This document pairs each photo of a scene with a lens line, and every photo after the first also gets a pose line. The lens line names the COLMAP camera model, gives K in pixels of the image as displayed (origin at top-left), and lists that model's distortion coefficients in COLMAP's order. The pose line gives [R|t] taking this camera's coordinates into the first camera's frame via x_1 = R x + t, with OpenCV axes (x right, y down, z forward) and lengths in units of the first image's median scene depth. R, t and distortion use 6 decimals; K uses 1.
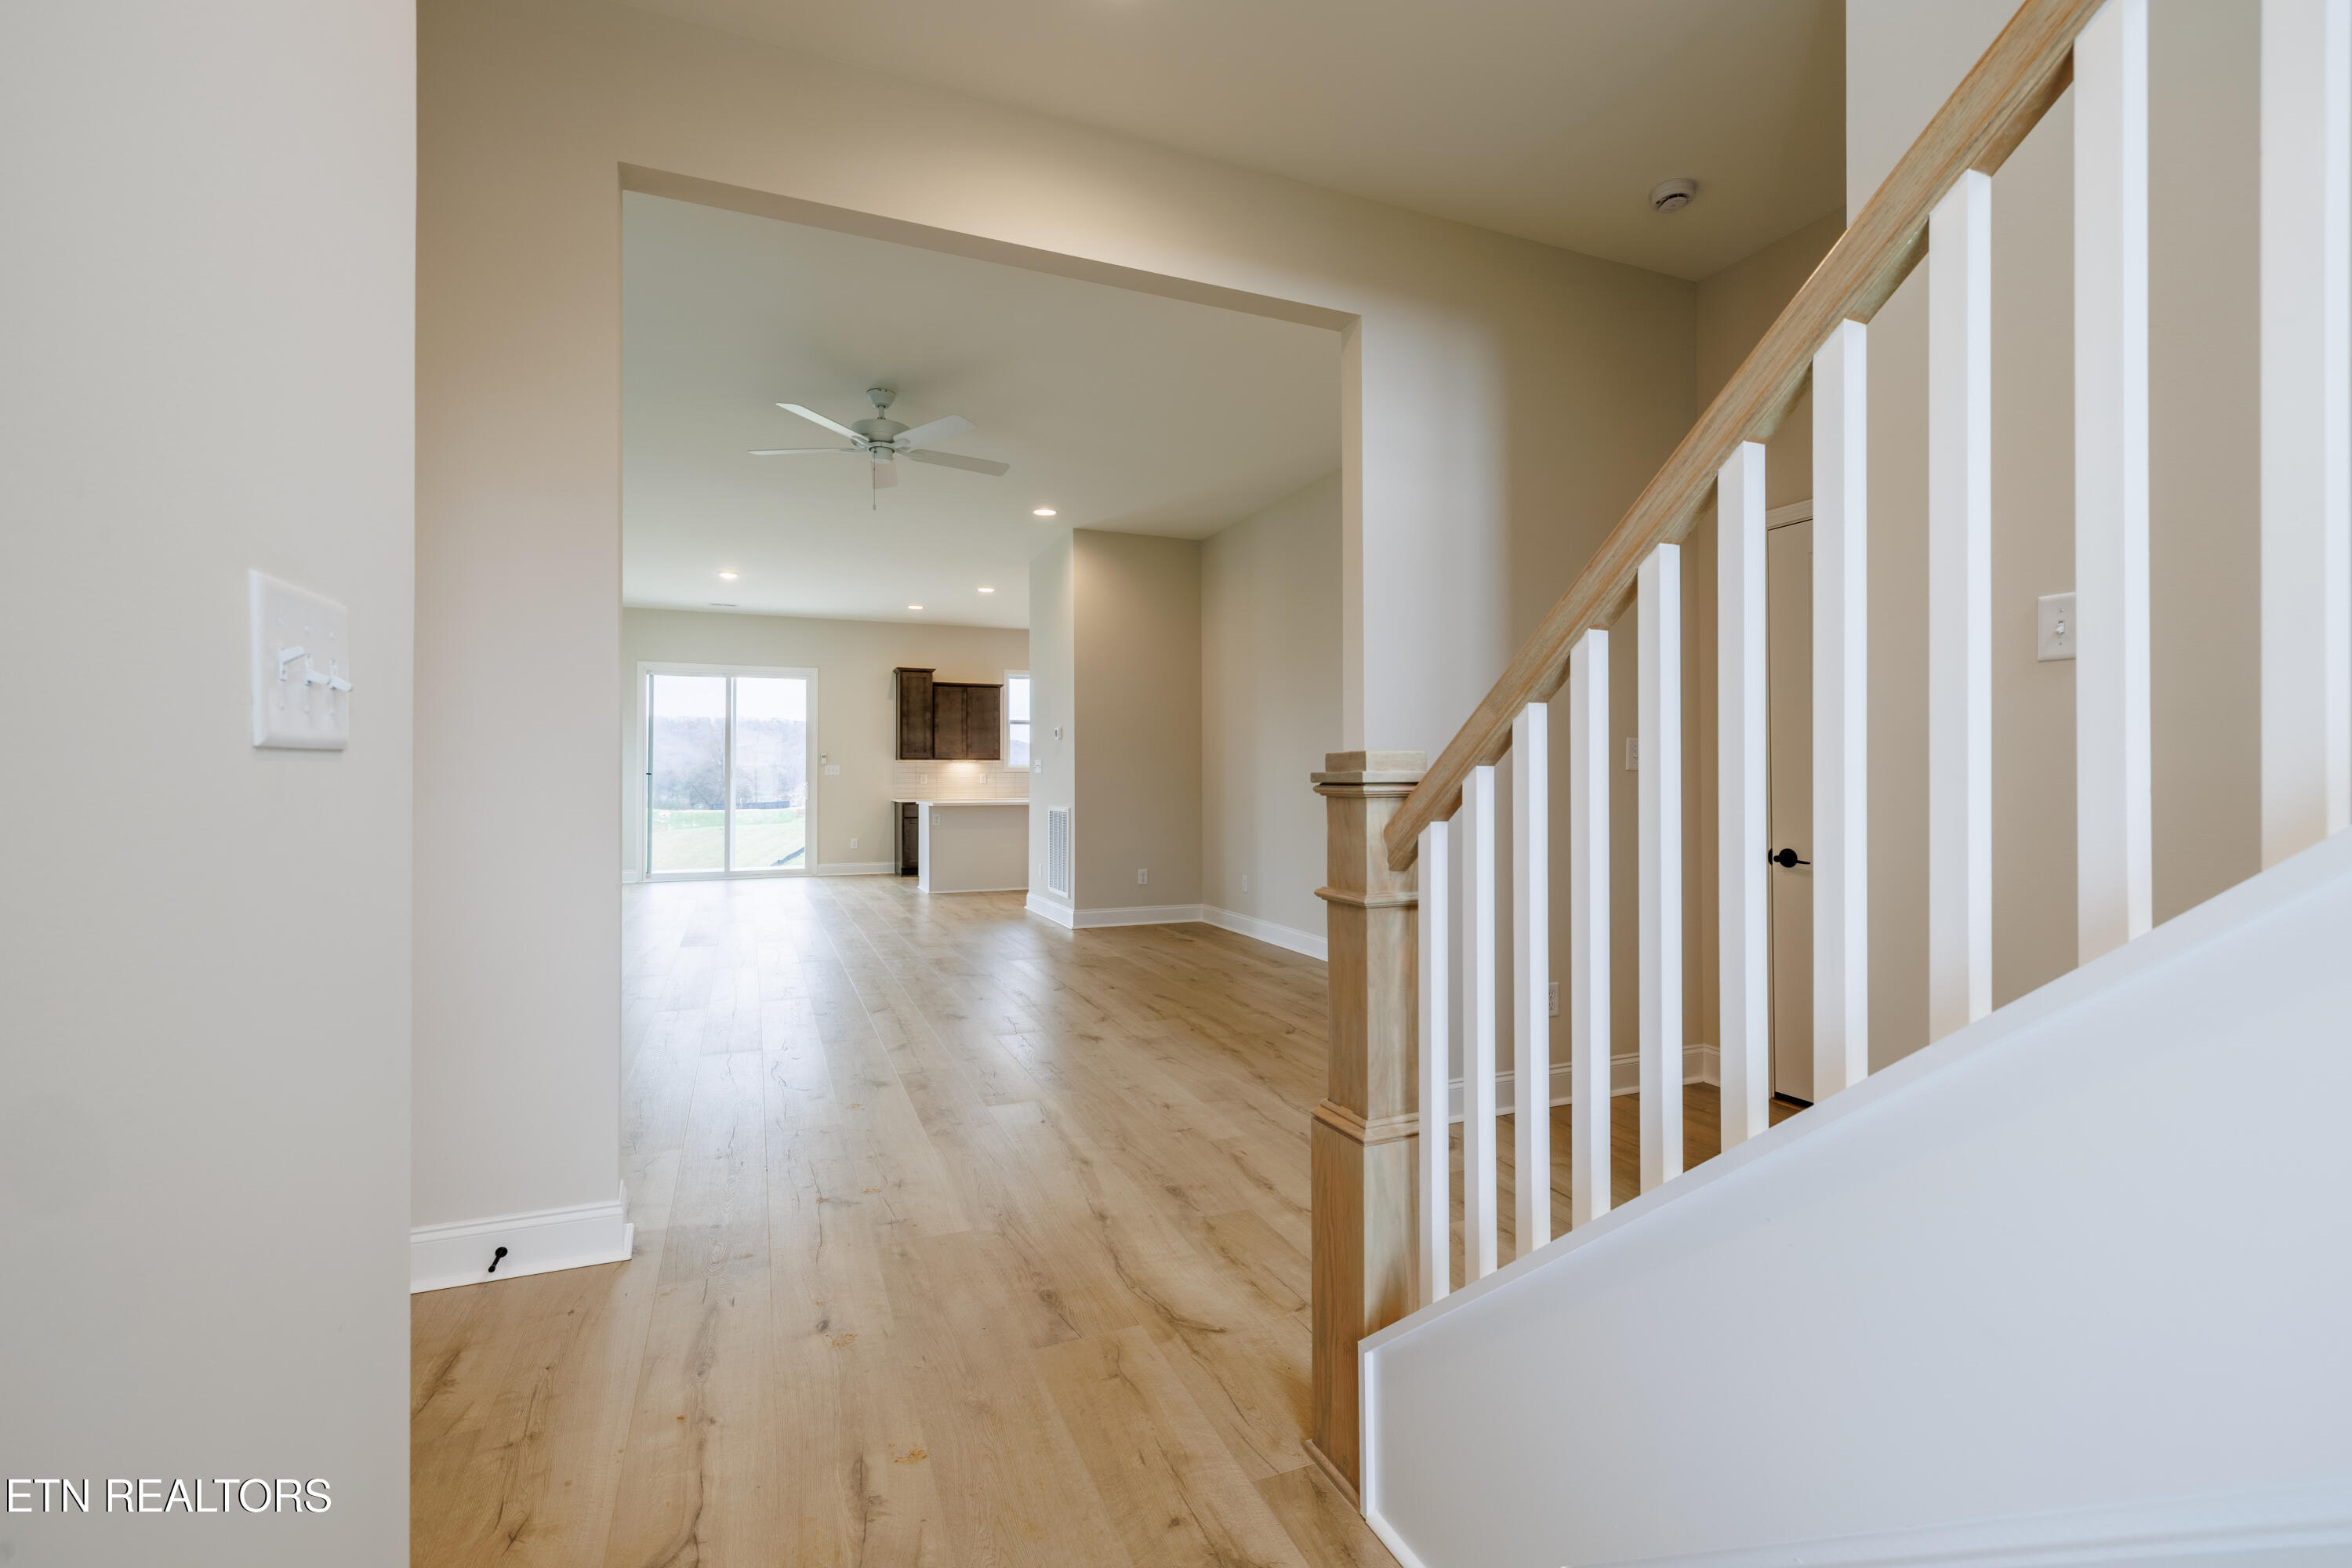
lens RADIAL K [[980.0, 0, 1179.1], [0, 980.0, 779.7], [0, 0, 1]] dist [0.000344, 0.001452]
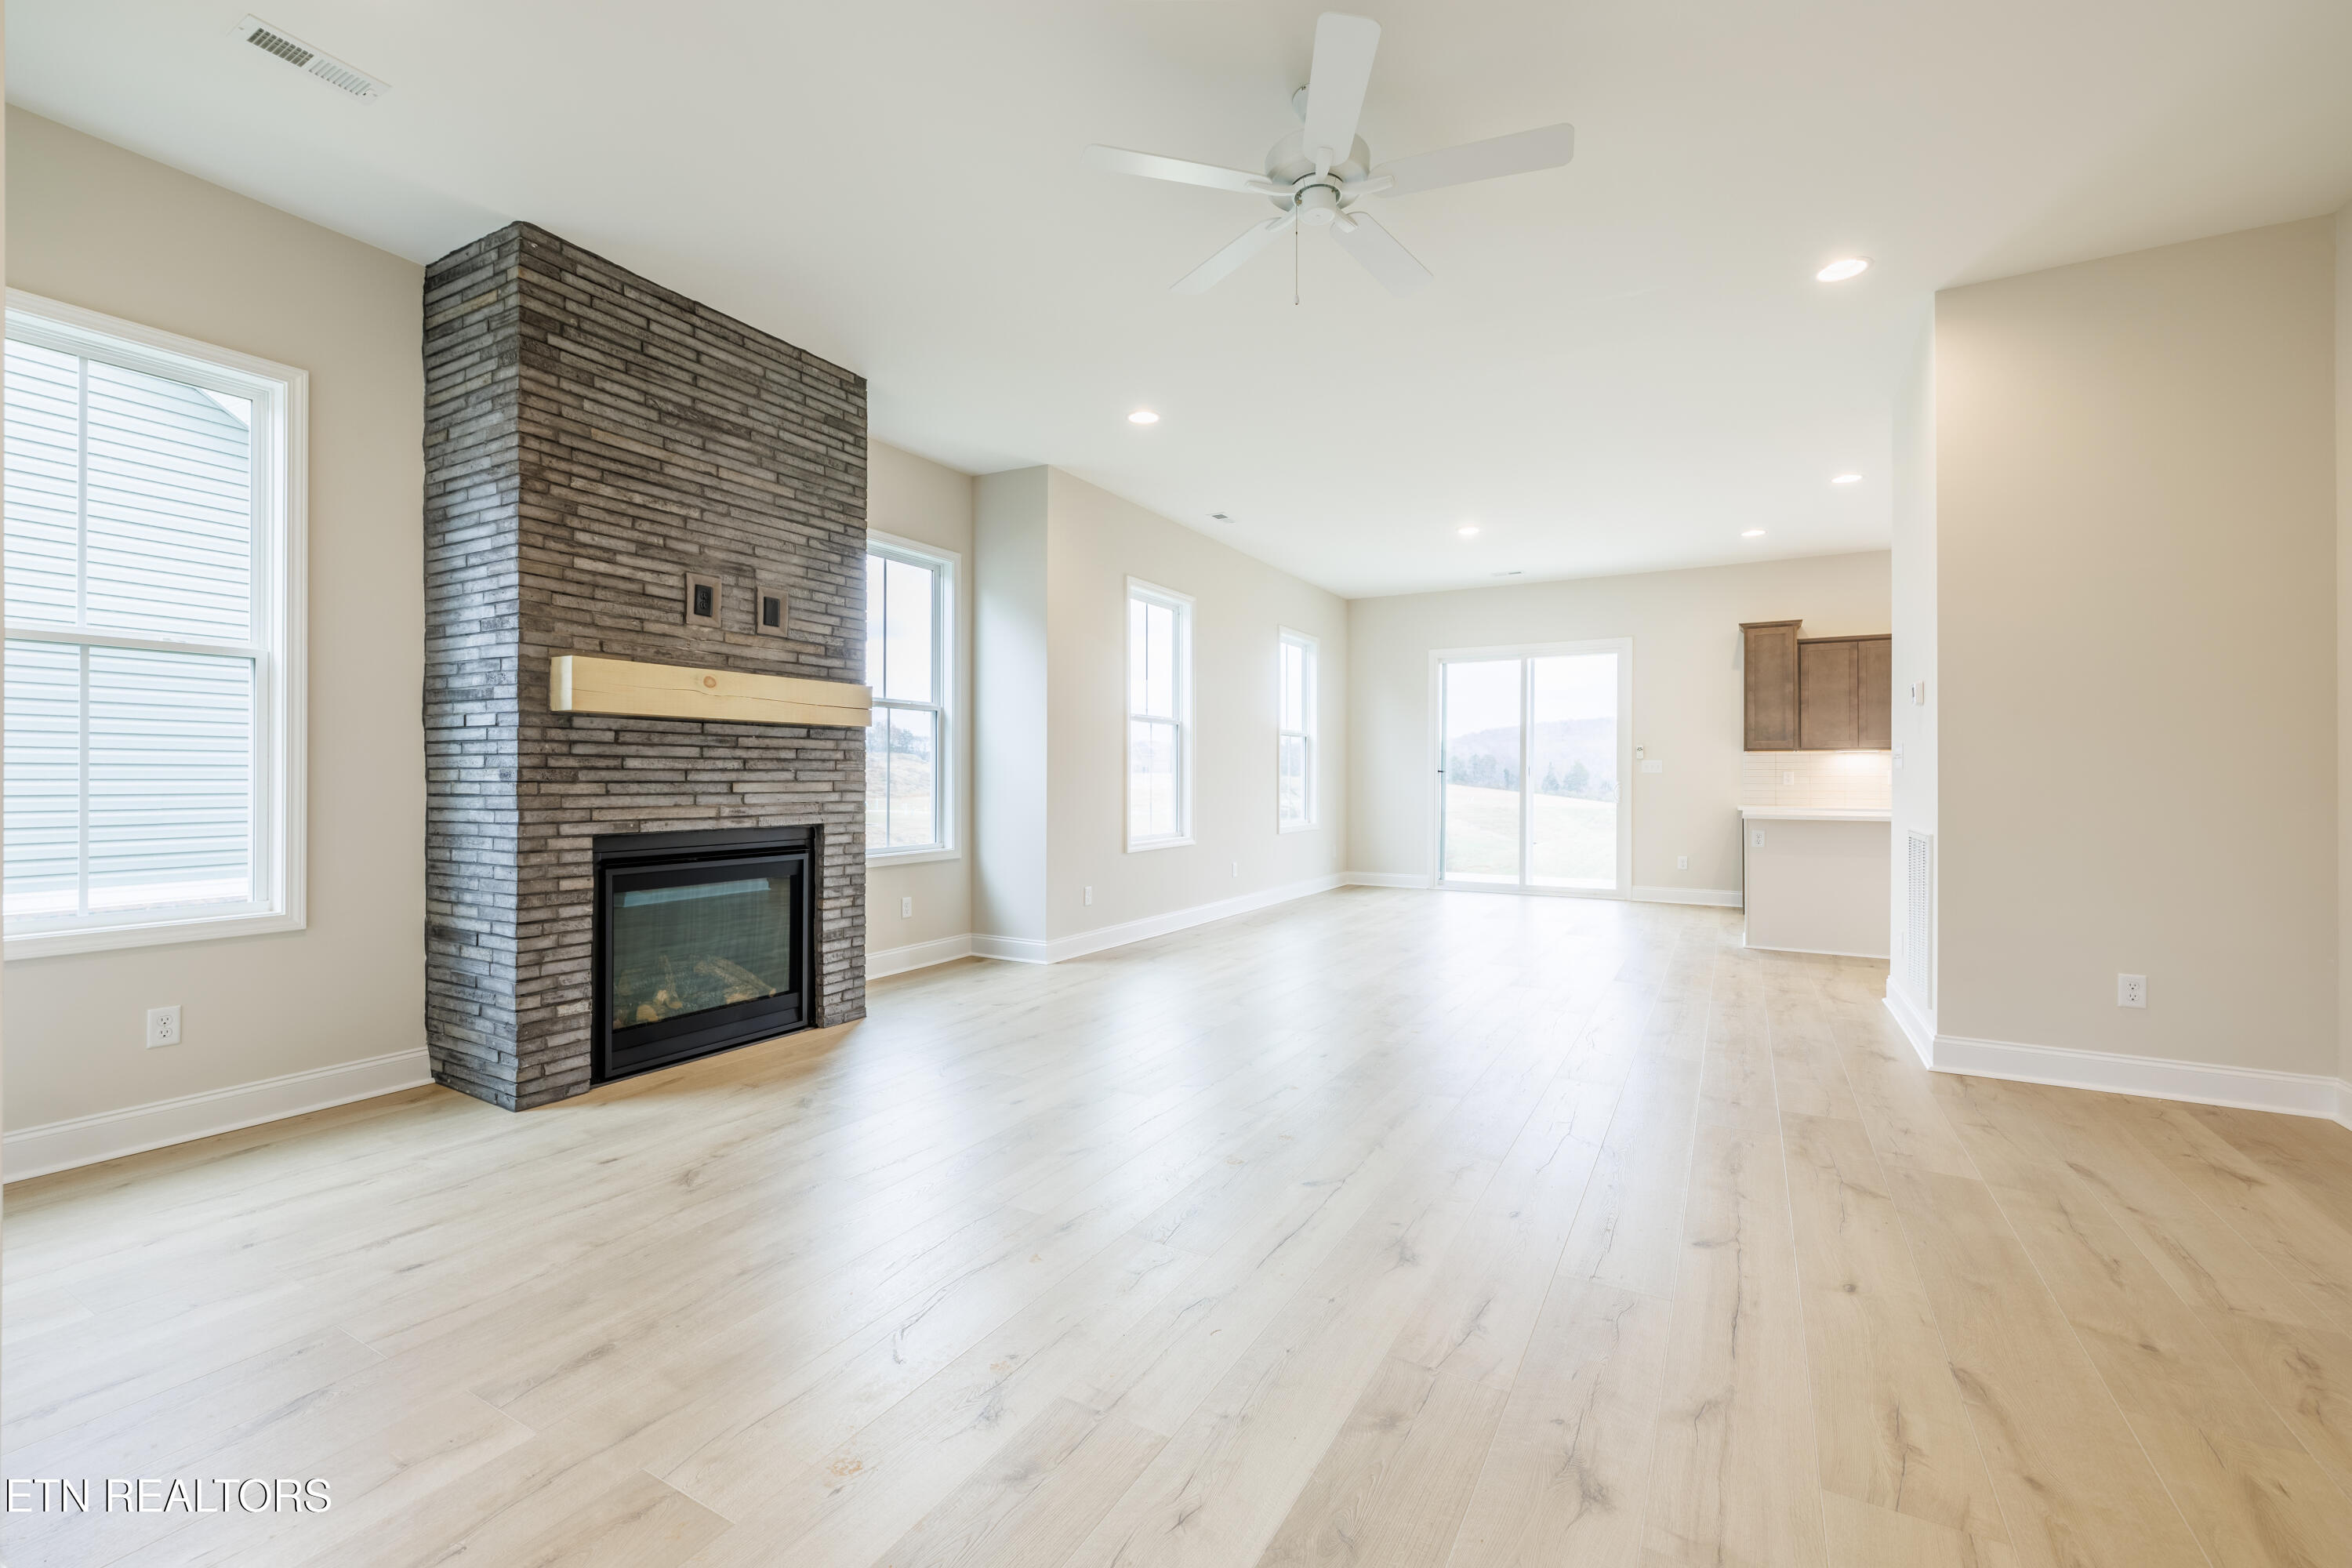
lens RADIAL K [[980.0, 0, 1174.7], [0, 980.0, 777.6], [0, 0, 1]] dist [0.000344, 0.001452]
pose [[0.600714, 0.000610, -0.799464, 0.040077], [-0.001287, 0.999999, -0.000204, -0.000458], [0.799463, 0.001151, 0.600715, 0.233594]]
